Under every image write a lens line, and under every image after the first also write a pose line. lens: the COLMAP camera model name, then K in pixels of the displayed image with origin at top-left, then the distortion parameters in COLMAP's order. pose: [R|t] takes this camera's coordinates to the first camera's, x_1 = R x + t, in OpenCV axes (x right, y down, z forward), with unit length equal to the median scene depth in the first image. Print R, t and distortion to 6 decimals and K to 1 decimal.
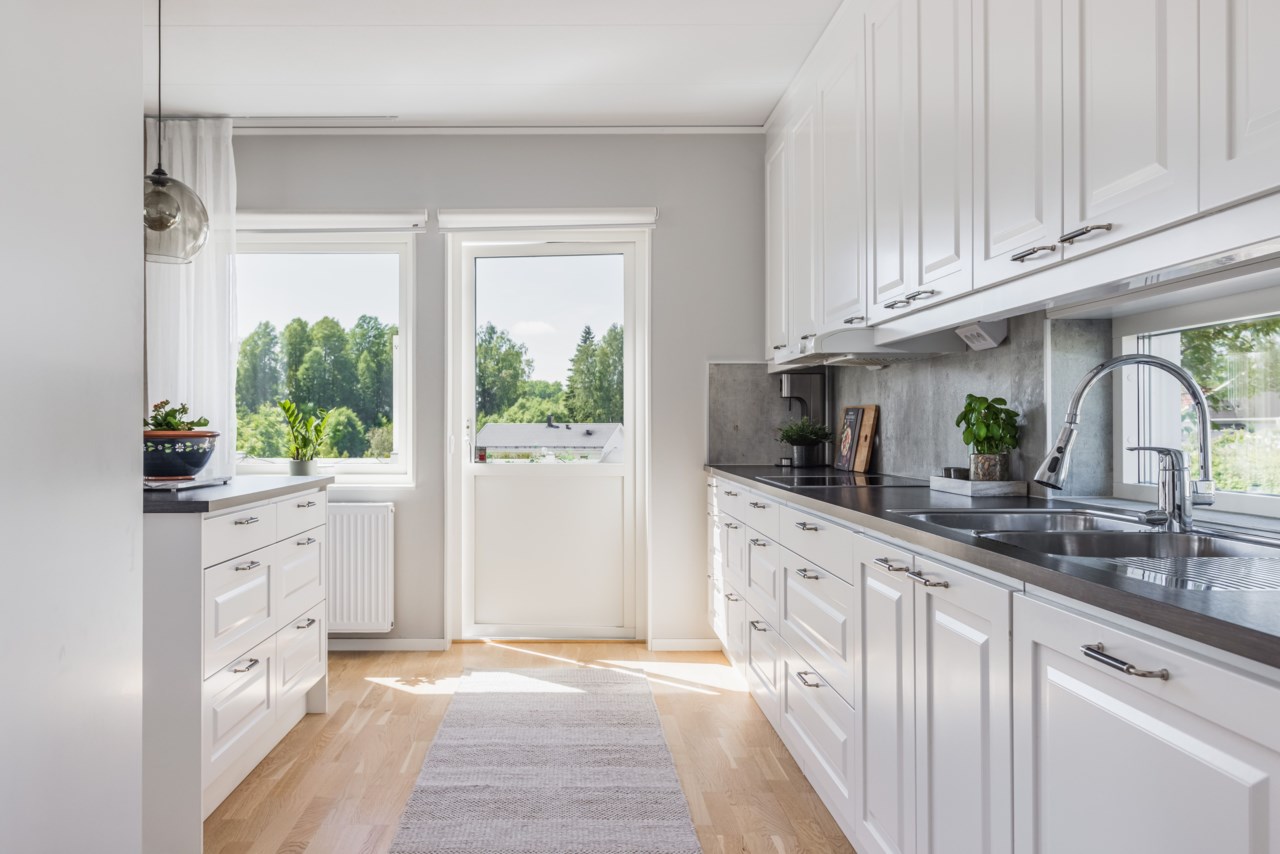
lens RADIAL K [[965.5, 0, 604.0], [0, 965.5, 434.0], [0, 0, 1]] dist [-0.001751, -0.000296]
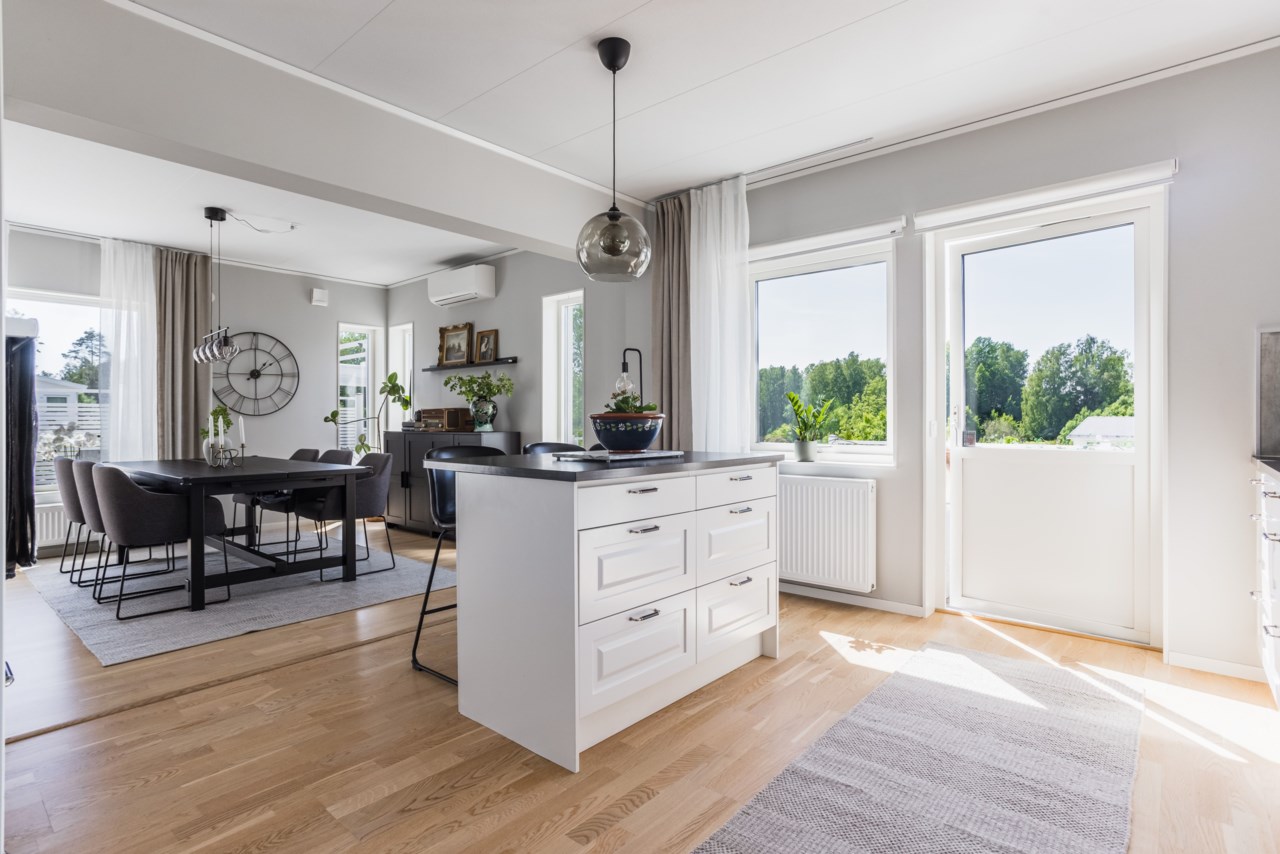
lens RADIAL K [[649.1, 0, 640.0], [0, 649.1, 427.0], [0, 0, 1]] dist [-0.037356, 0.027482]
pose [[0.742223, 0.005981, -0.670126, 0.092404], [-0.003552, 0.999981, 0.004992, 0.006543], [0.670143, -0.001325, 0.742230, 0.268443]]
